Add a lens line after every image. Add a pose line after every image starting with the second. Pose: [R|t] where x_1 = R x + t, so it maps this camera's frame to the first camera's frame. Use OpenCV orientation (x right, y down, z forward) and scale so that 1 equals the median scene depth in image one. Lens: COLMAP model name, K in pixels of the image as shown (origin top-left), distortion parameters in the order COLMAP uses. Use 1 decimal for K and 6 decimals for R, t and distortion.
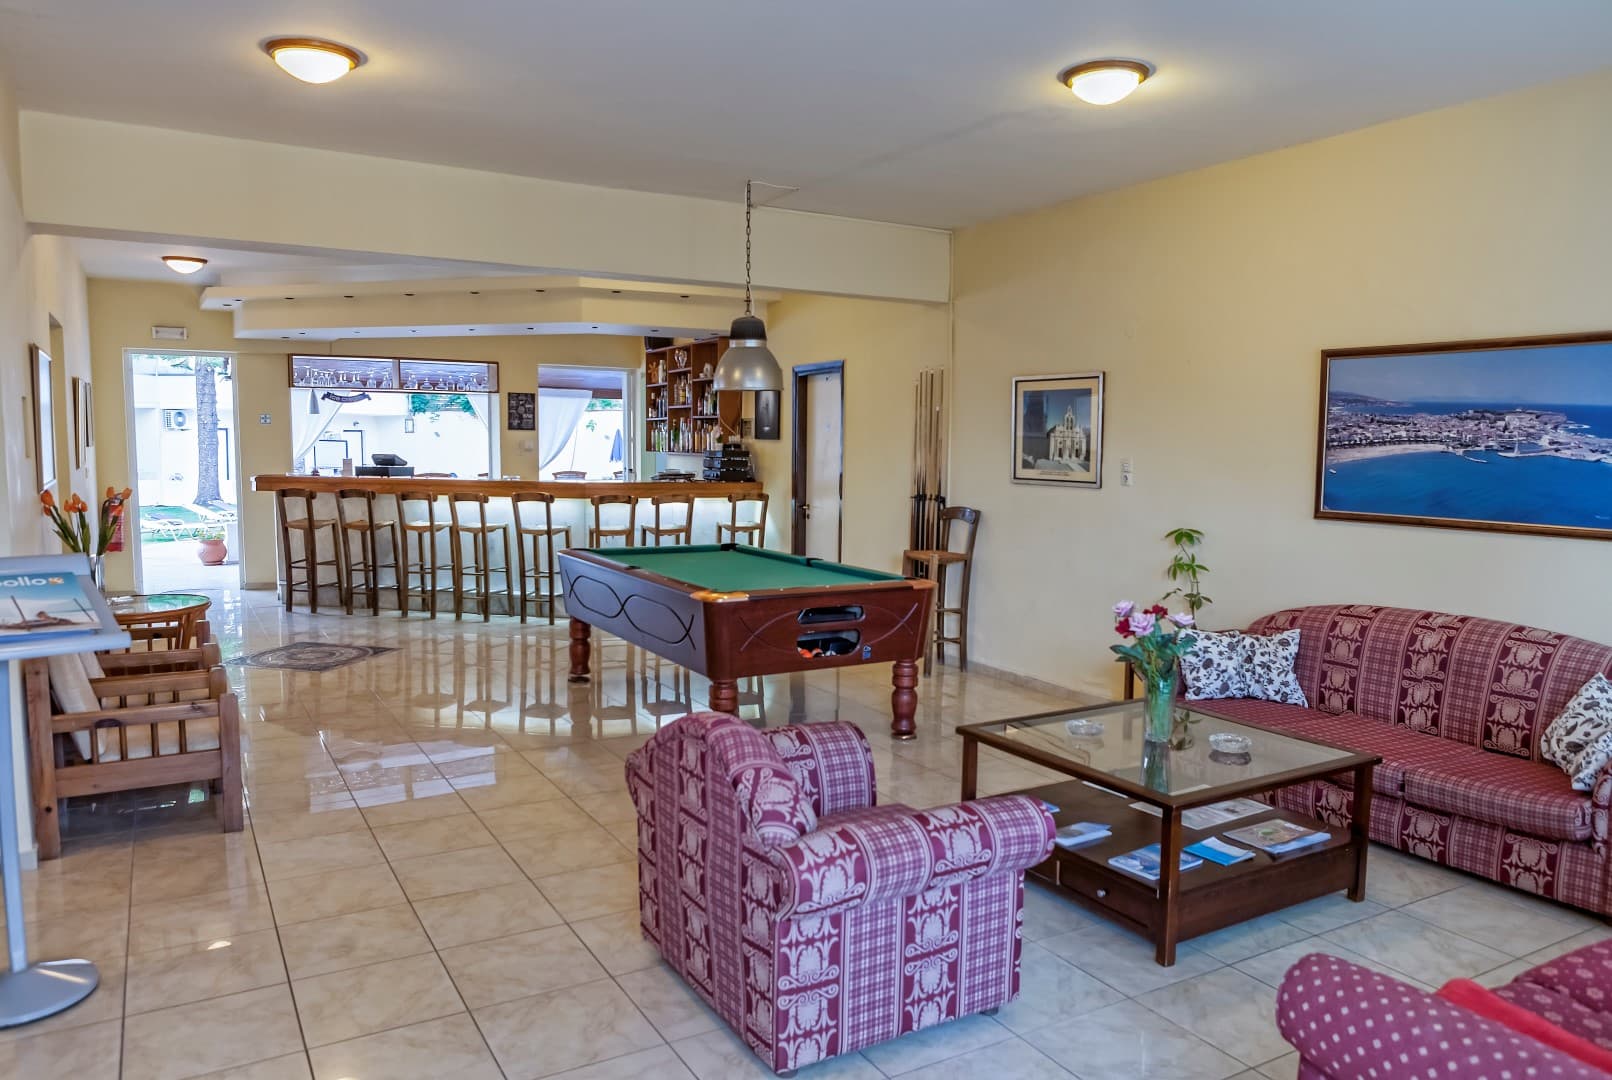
lens RADIAL K [[1134.6, 0, 806.0], [0, 1134.6, 540.0], [0, 0, 1]] dist [-0.003987, -0.001342]
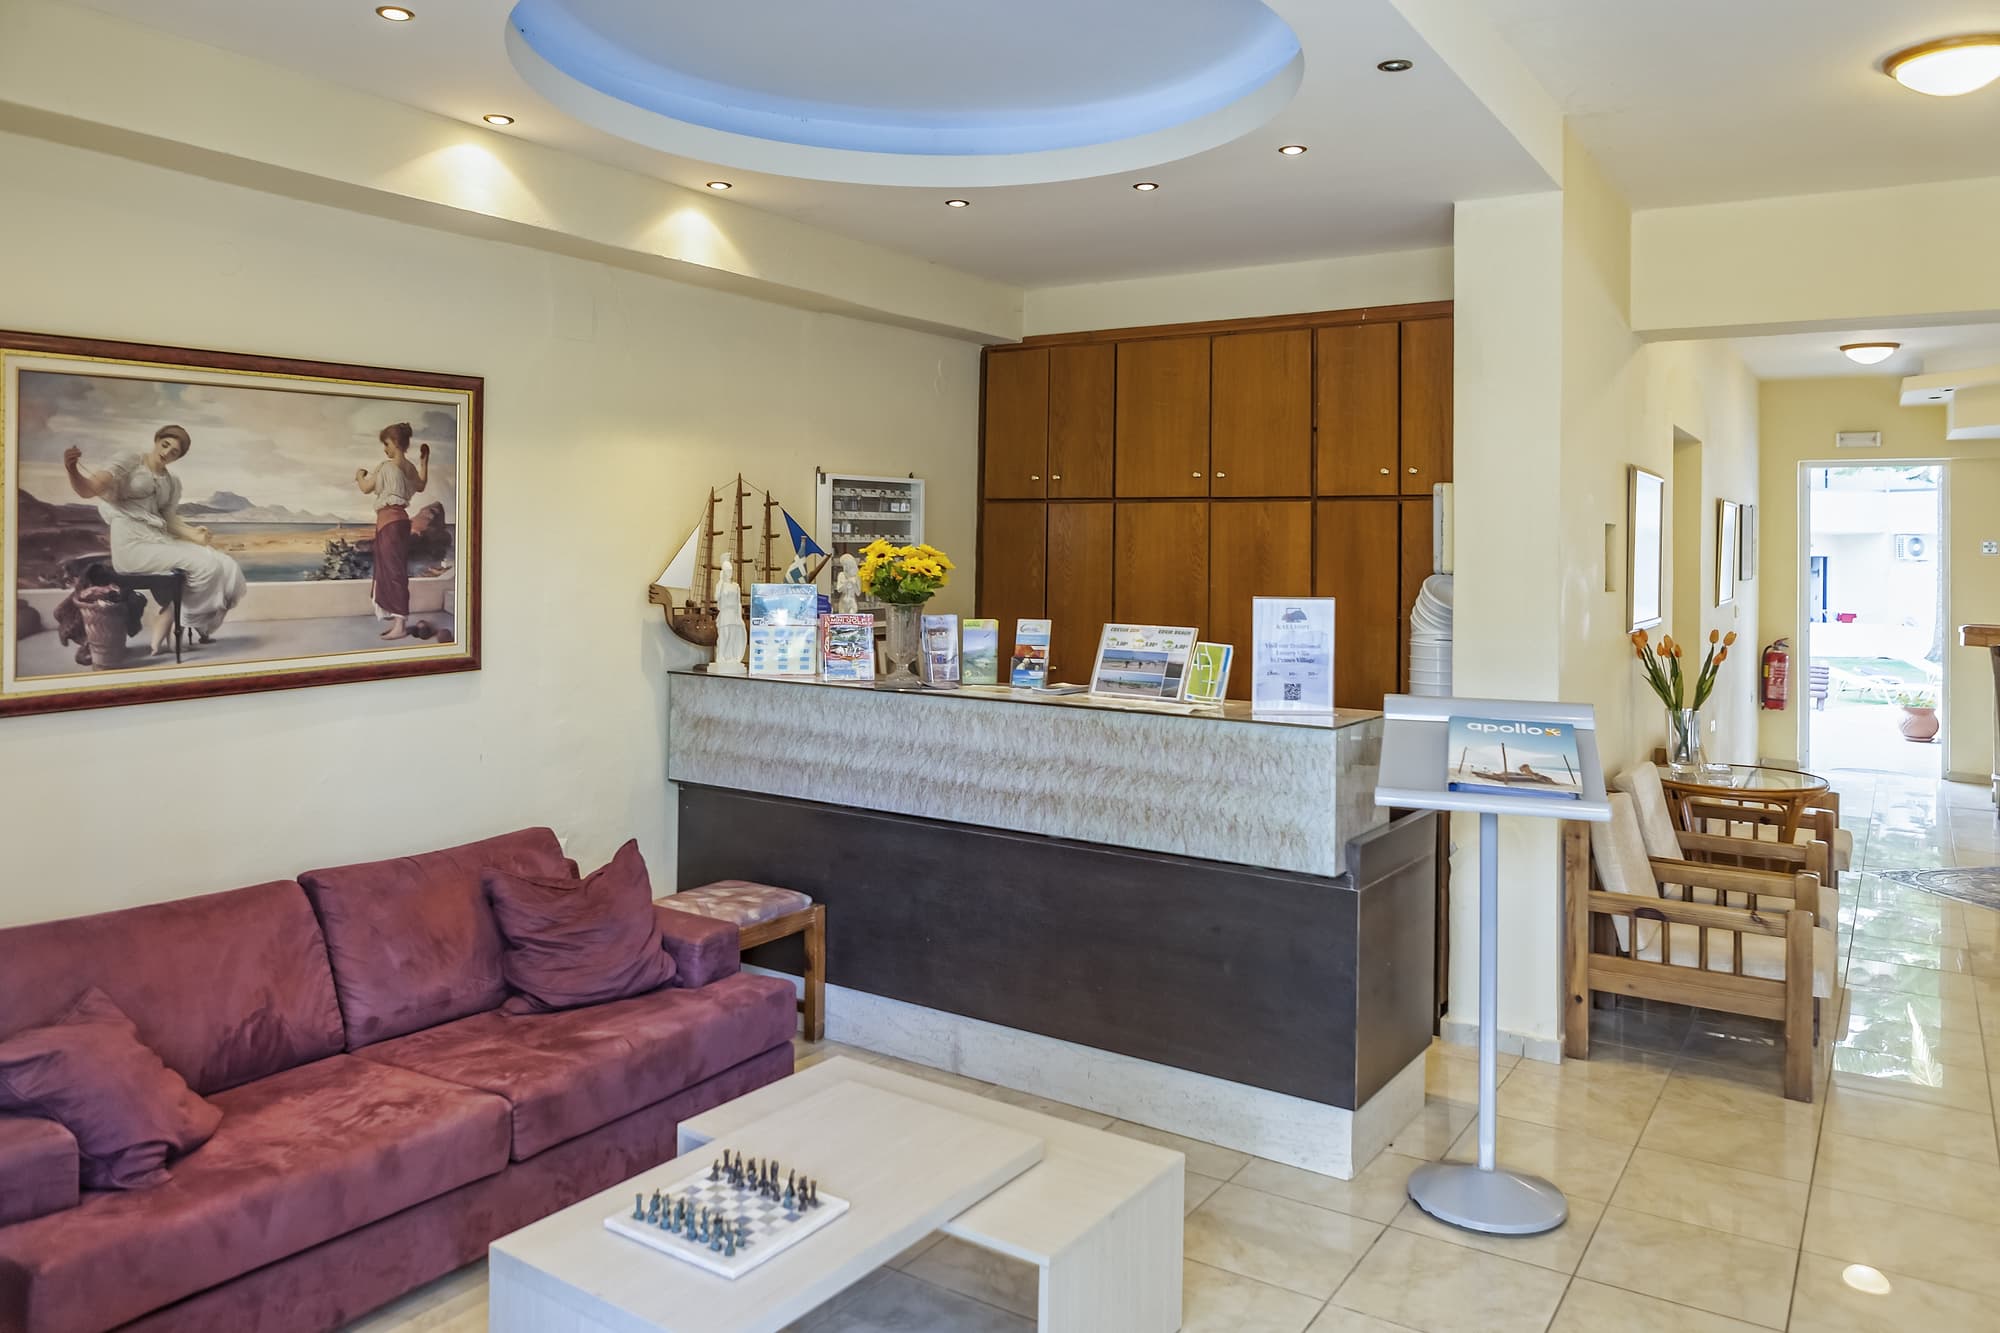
lens RADIAL K [[1417.9, 0, 1001.7], [0, 1417.9, 505.6], [0, 0, 1]] dist [-0.004511, -0.001207]
pose [[0.462504, -0.026568, -0.886219, 0.086840], [-0.093208, 0.992555, -0.078400, -0.008940], [0.881704, 0.118863, 0.456585, 0.067159]]
